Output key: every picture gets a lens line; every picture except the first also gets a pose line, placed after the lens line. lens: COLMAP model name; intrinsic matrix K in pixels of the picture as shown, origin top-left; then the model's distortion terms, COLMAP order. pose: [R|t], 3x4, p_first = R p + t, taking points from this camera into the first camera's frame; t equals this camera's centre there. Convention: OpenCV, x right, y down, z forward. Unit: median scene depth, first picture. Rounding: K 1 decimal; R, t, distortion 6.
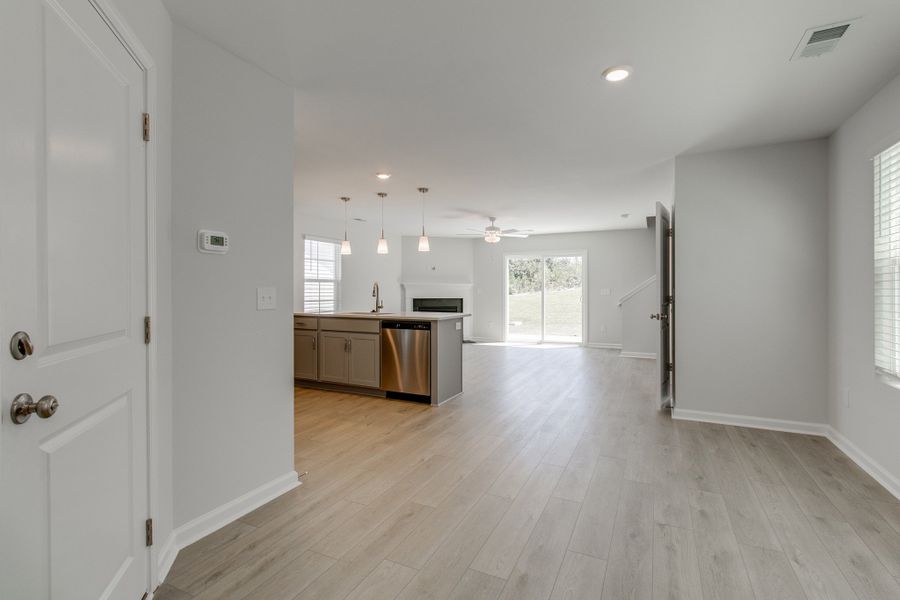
lens RADIAL K [[414.4, 0, 455.8], [0, 414.4, 293.5], [0, 0, 1]] dist [0.003115, -0.000198]
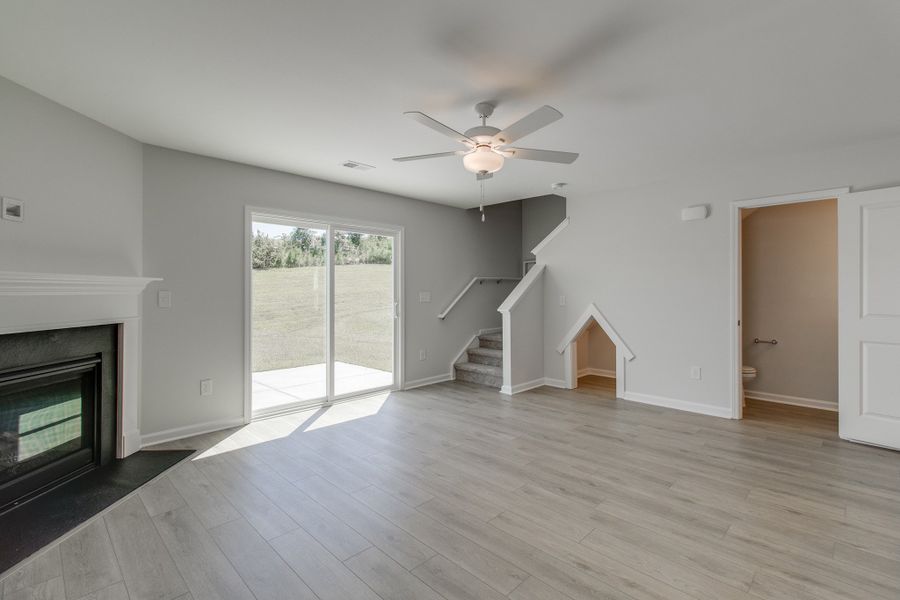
lens RADIAL K [[415.1, 0, 455.6], [0, 415.1, 288.3], [0, 0, 1]] dist [0.003619, 0.000528]
pose [[0.316455, 0.003164, 0.948602, -0.272740], [0.006087, 0.999967, -0.005366, -0.015329], [-0.948588, 0.007472, 0.316425, 0.894208]]
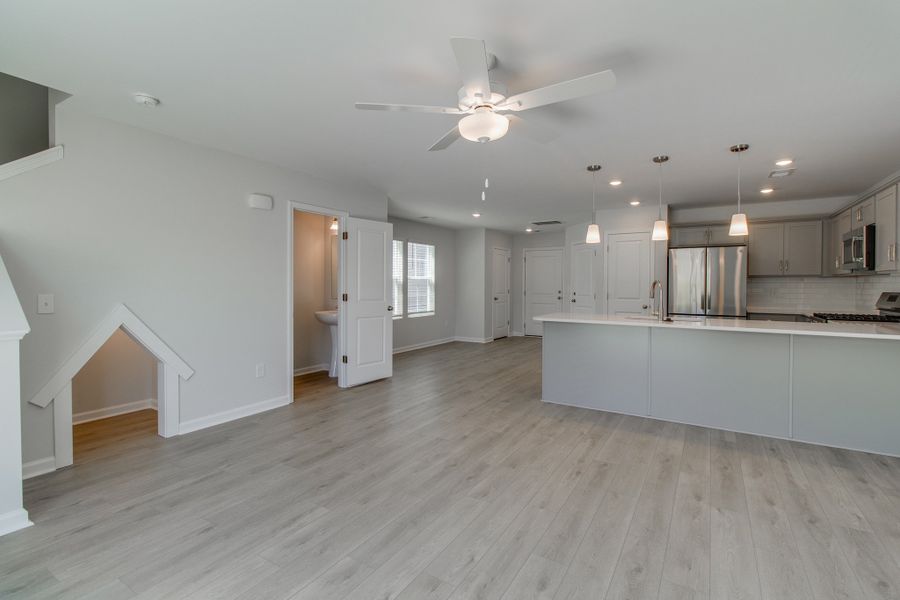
lens RADIAL K [[415.6, 0, 460.3], [0, 415.6, 288.3], [0, 0, 1]] dist [-0.001090, 0.000259]
pose [[-0.995992, -0.004876, 0.089310, 0.076583], [-0.003470, 0.999868, 0.015889, -0.017259], [-0.089375, 0.015515, -0.995877, 1.289859]]
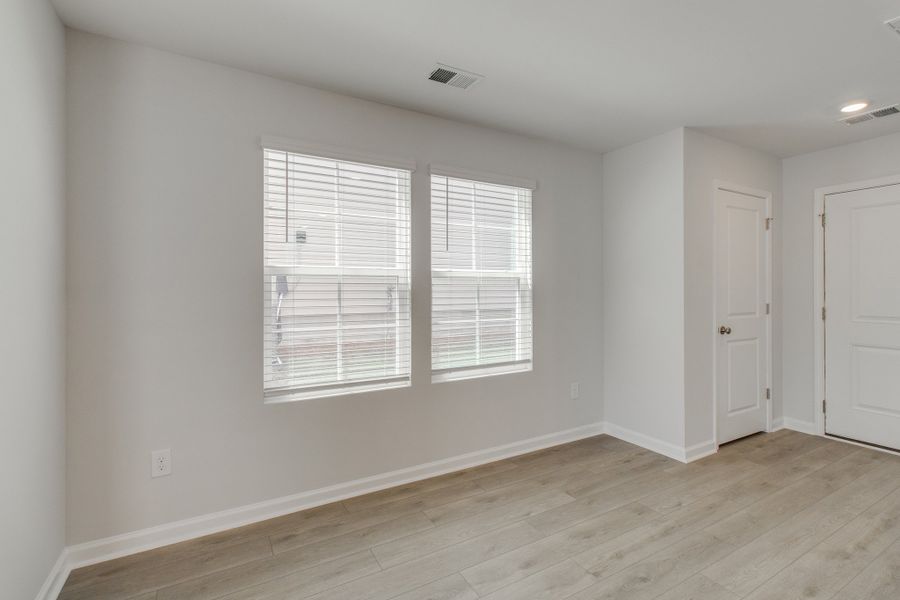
lens RADIAL K [[415.1, 0, 455.6], [0, 415.1, 288.3], [0, 0, 1]] dist [0.003619, 0.000528]
pose [[-0.829869, 0.002712, 0.557952, 0.072429], [0.004257, 0.999990, 0.001471, -0.012863], [-0.557942, 0.003596, -0.829872, 0.542730]]
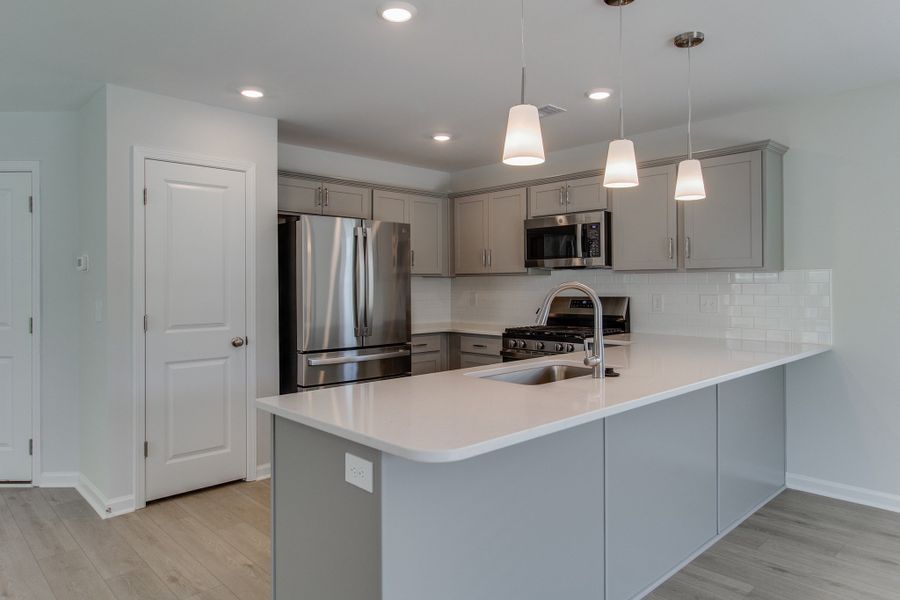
lens RADIAL K [[574.3, 0, 456.5], [0, 574.3, 292.0], [0, 0, 1]] dist [0.005873, 0.000374]
pose [[-0.340360, 0.012925, -0.940206, 0.190546], [-0.000408, 0.999903, 0.013894, -0.018876], [0.940295, 0.005112, -0.340322, 0.757984]]
